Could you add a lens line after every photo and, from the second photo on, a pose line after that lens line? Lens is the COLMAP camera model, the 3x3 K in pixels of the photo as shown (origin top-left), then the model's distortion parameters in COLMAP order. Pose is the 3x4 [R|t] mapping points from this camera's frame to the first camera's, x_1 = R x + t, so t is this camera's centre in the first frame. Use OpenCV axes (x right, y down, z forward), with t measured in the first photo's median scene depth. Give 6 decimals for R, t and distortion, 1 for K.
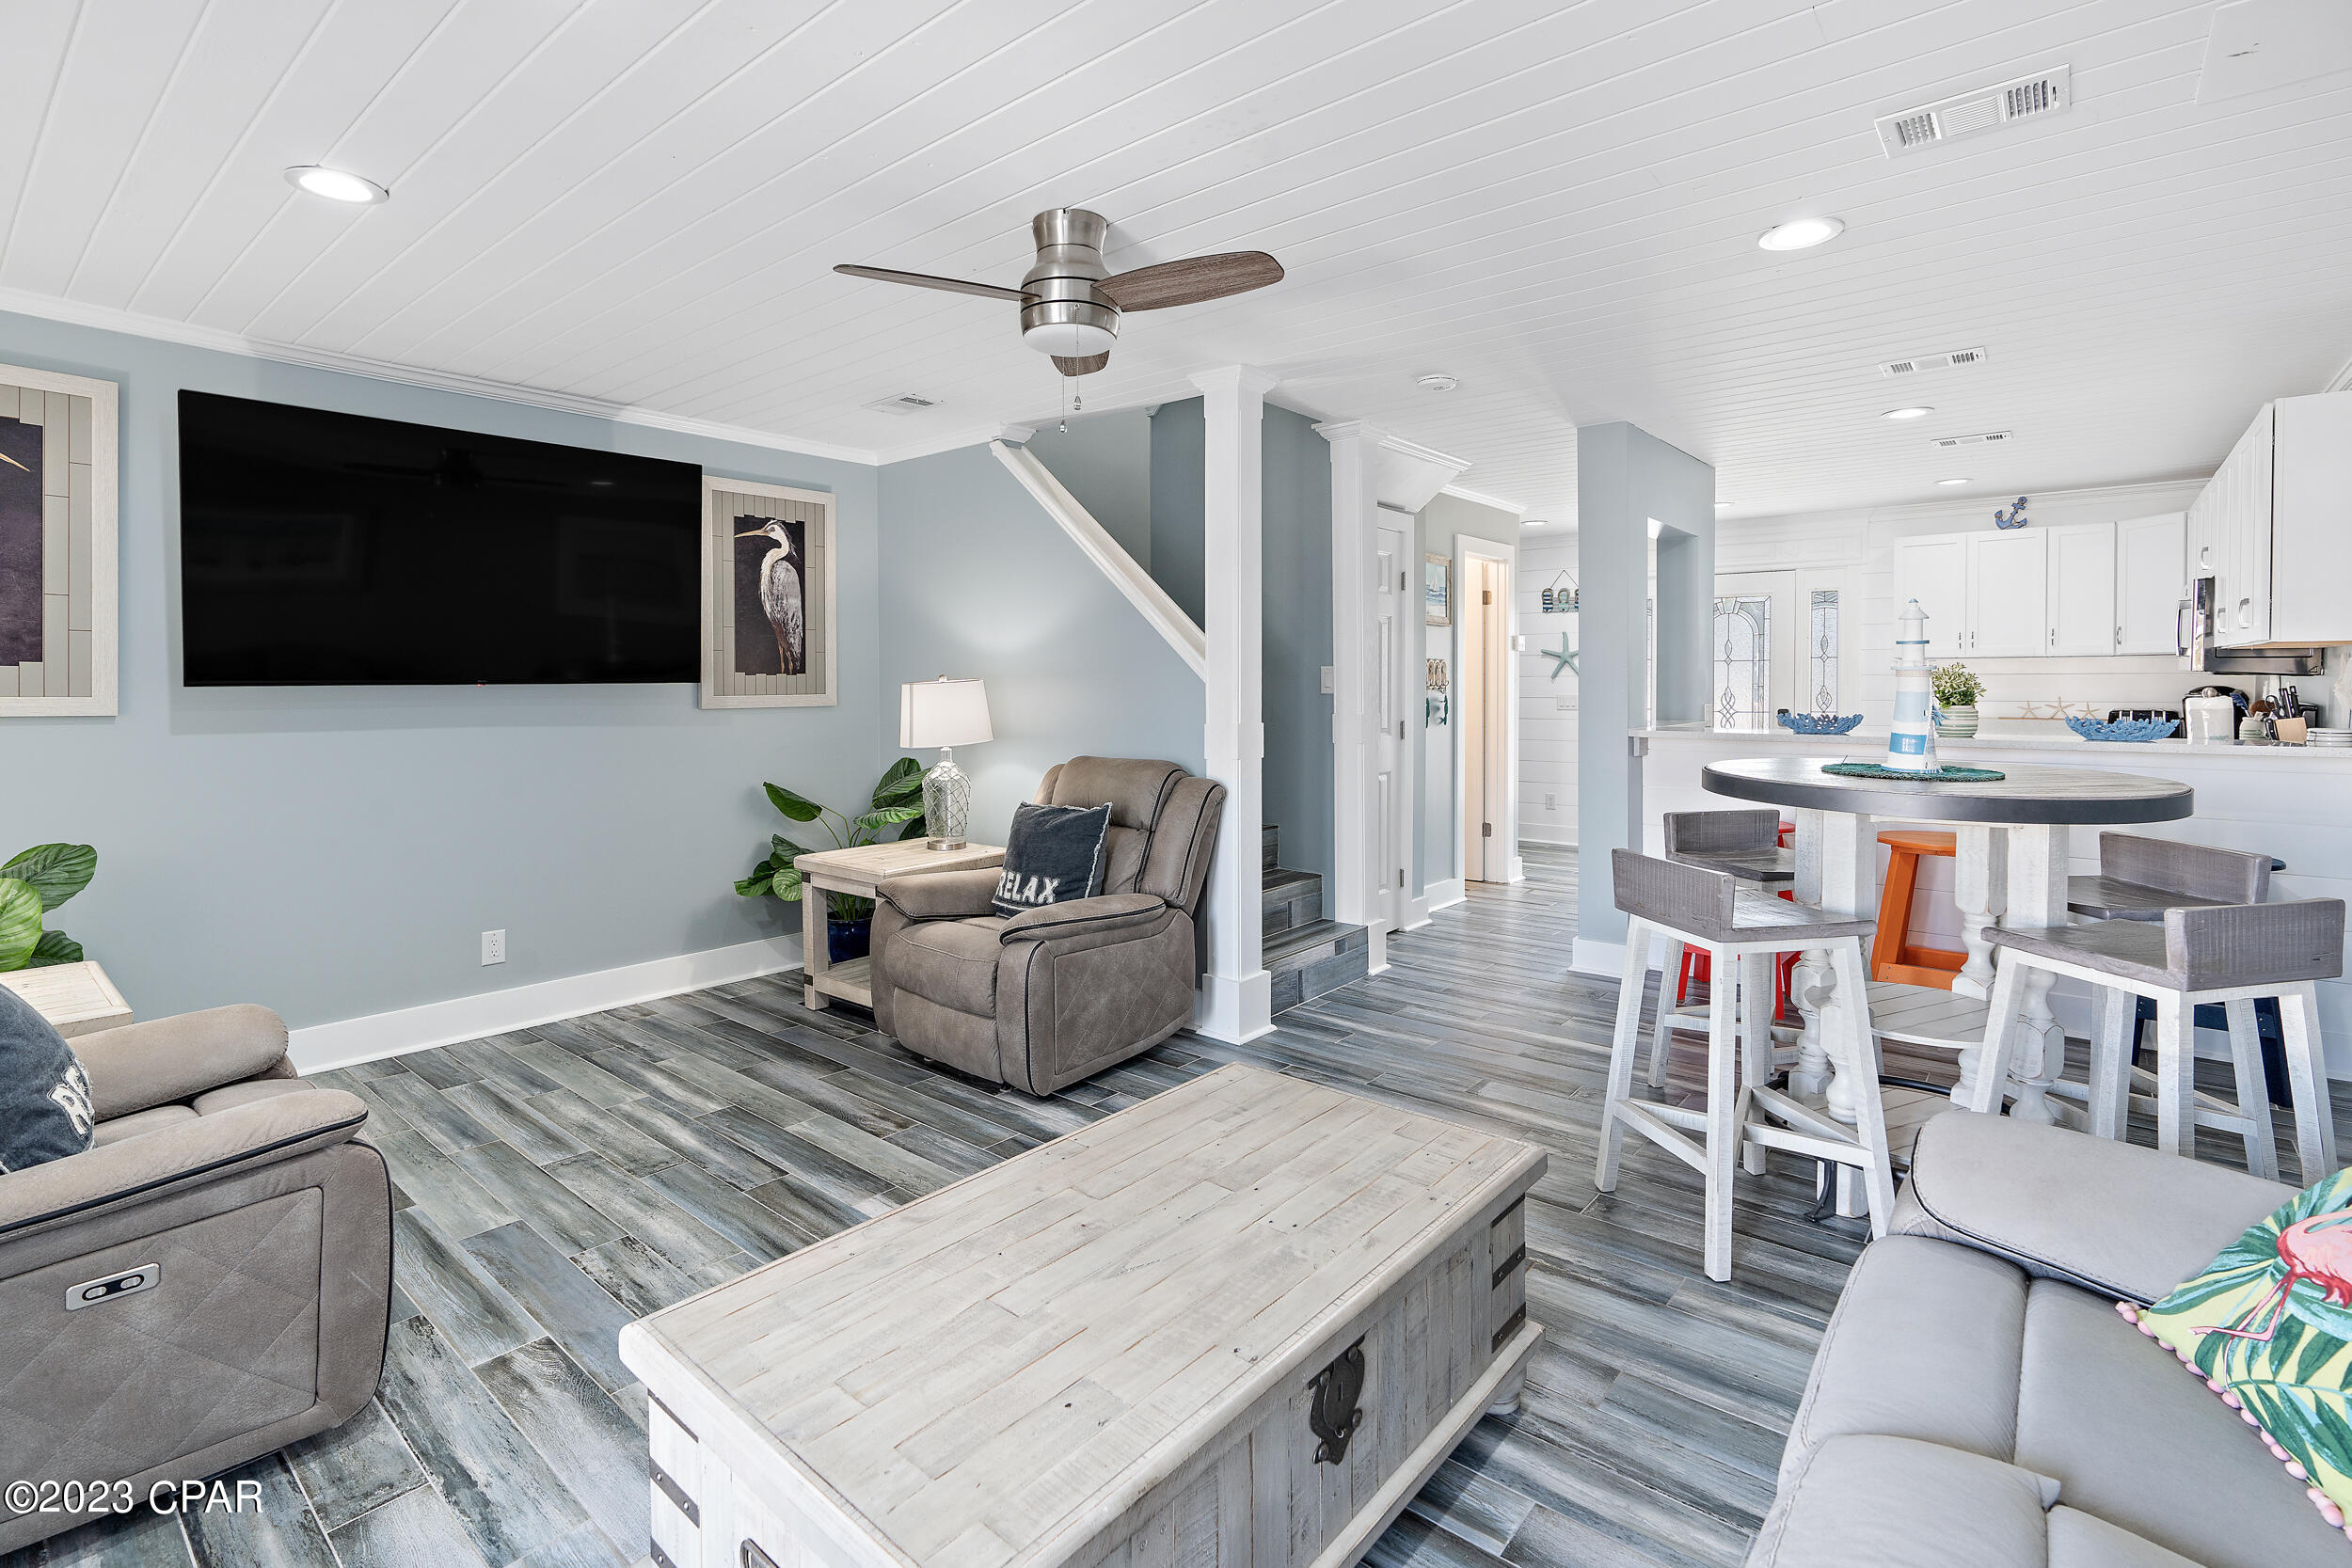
lens RADIAL K [[1060.8, 0, 1168.2], [0, 1060.8, 690.7], [0, 0, 1]] dist [-0.010510, 0.003019]
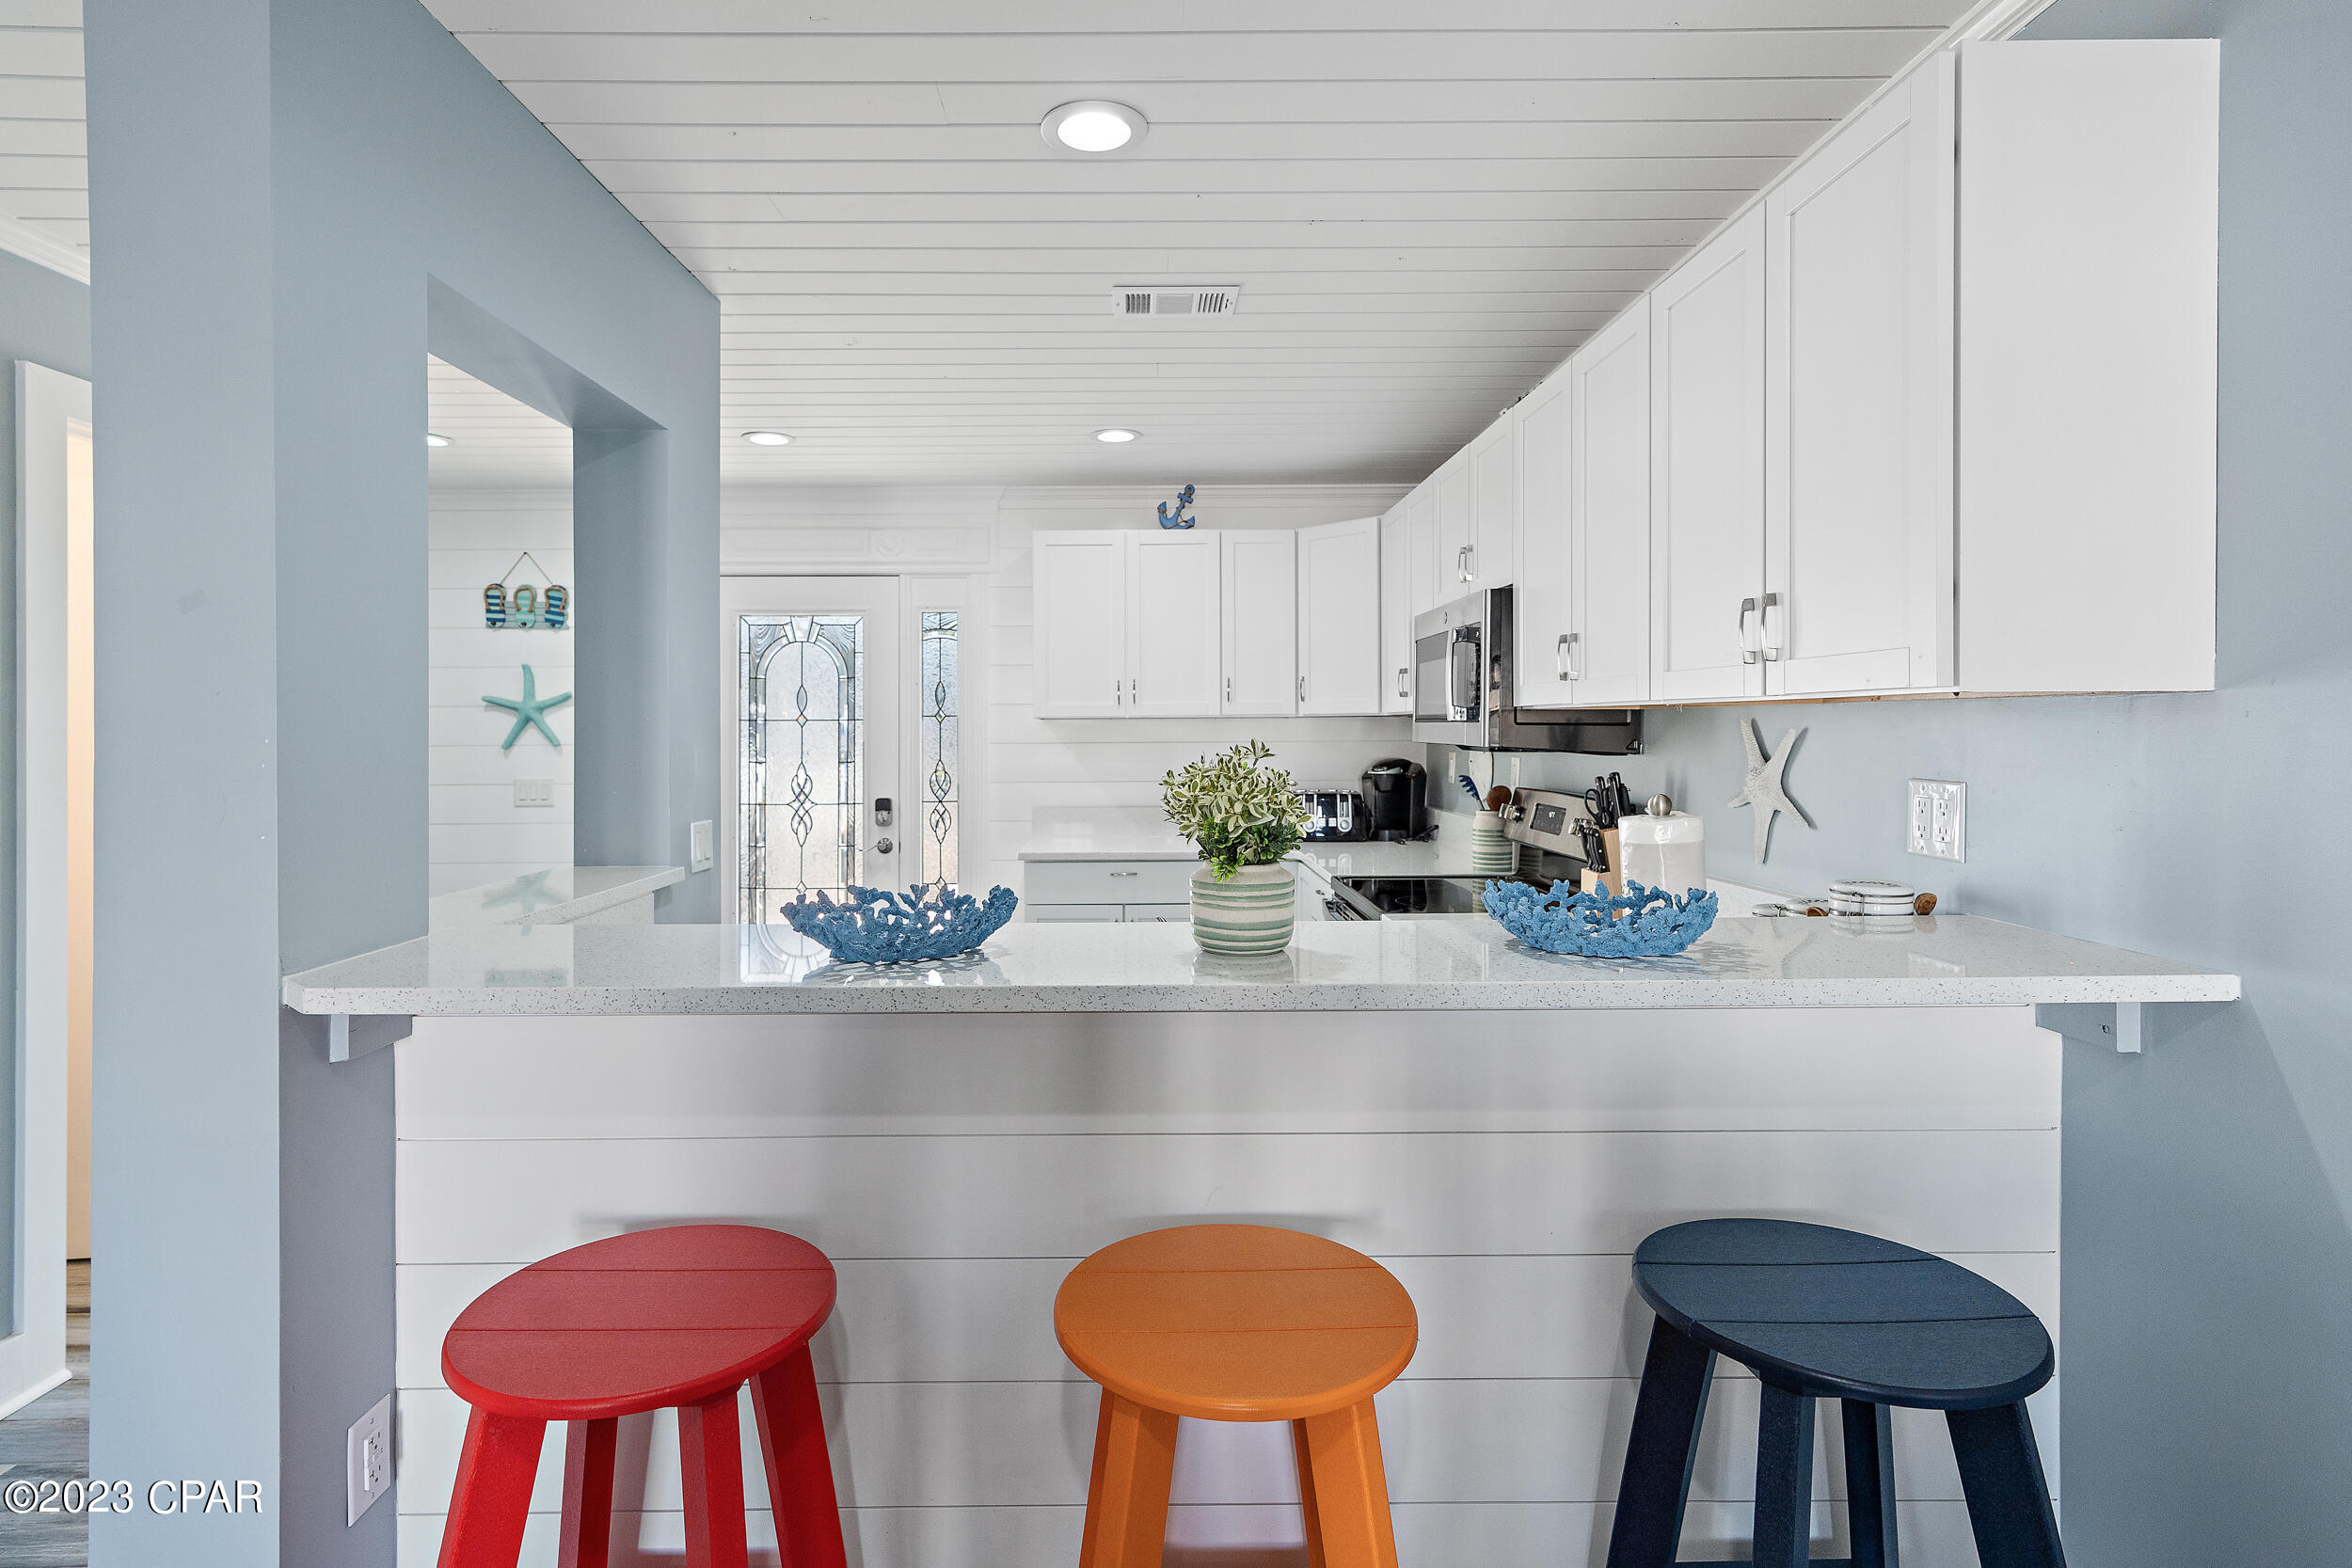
lens RADIAL K [[1154.7, 0, 1149.4], [0, 1154.7, 732.7], [0, 0, 1]] dist [-0.004103, -0.000964]
pose [[0.748894, -0.000389, 0.662690, 0.290581], [0.009407, 0.999905, -0.010044, -0.015104], [-0.662623, 0.013756, 0.748827, 0.453730]]
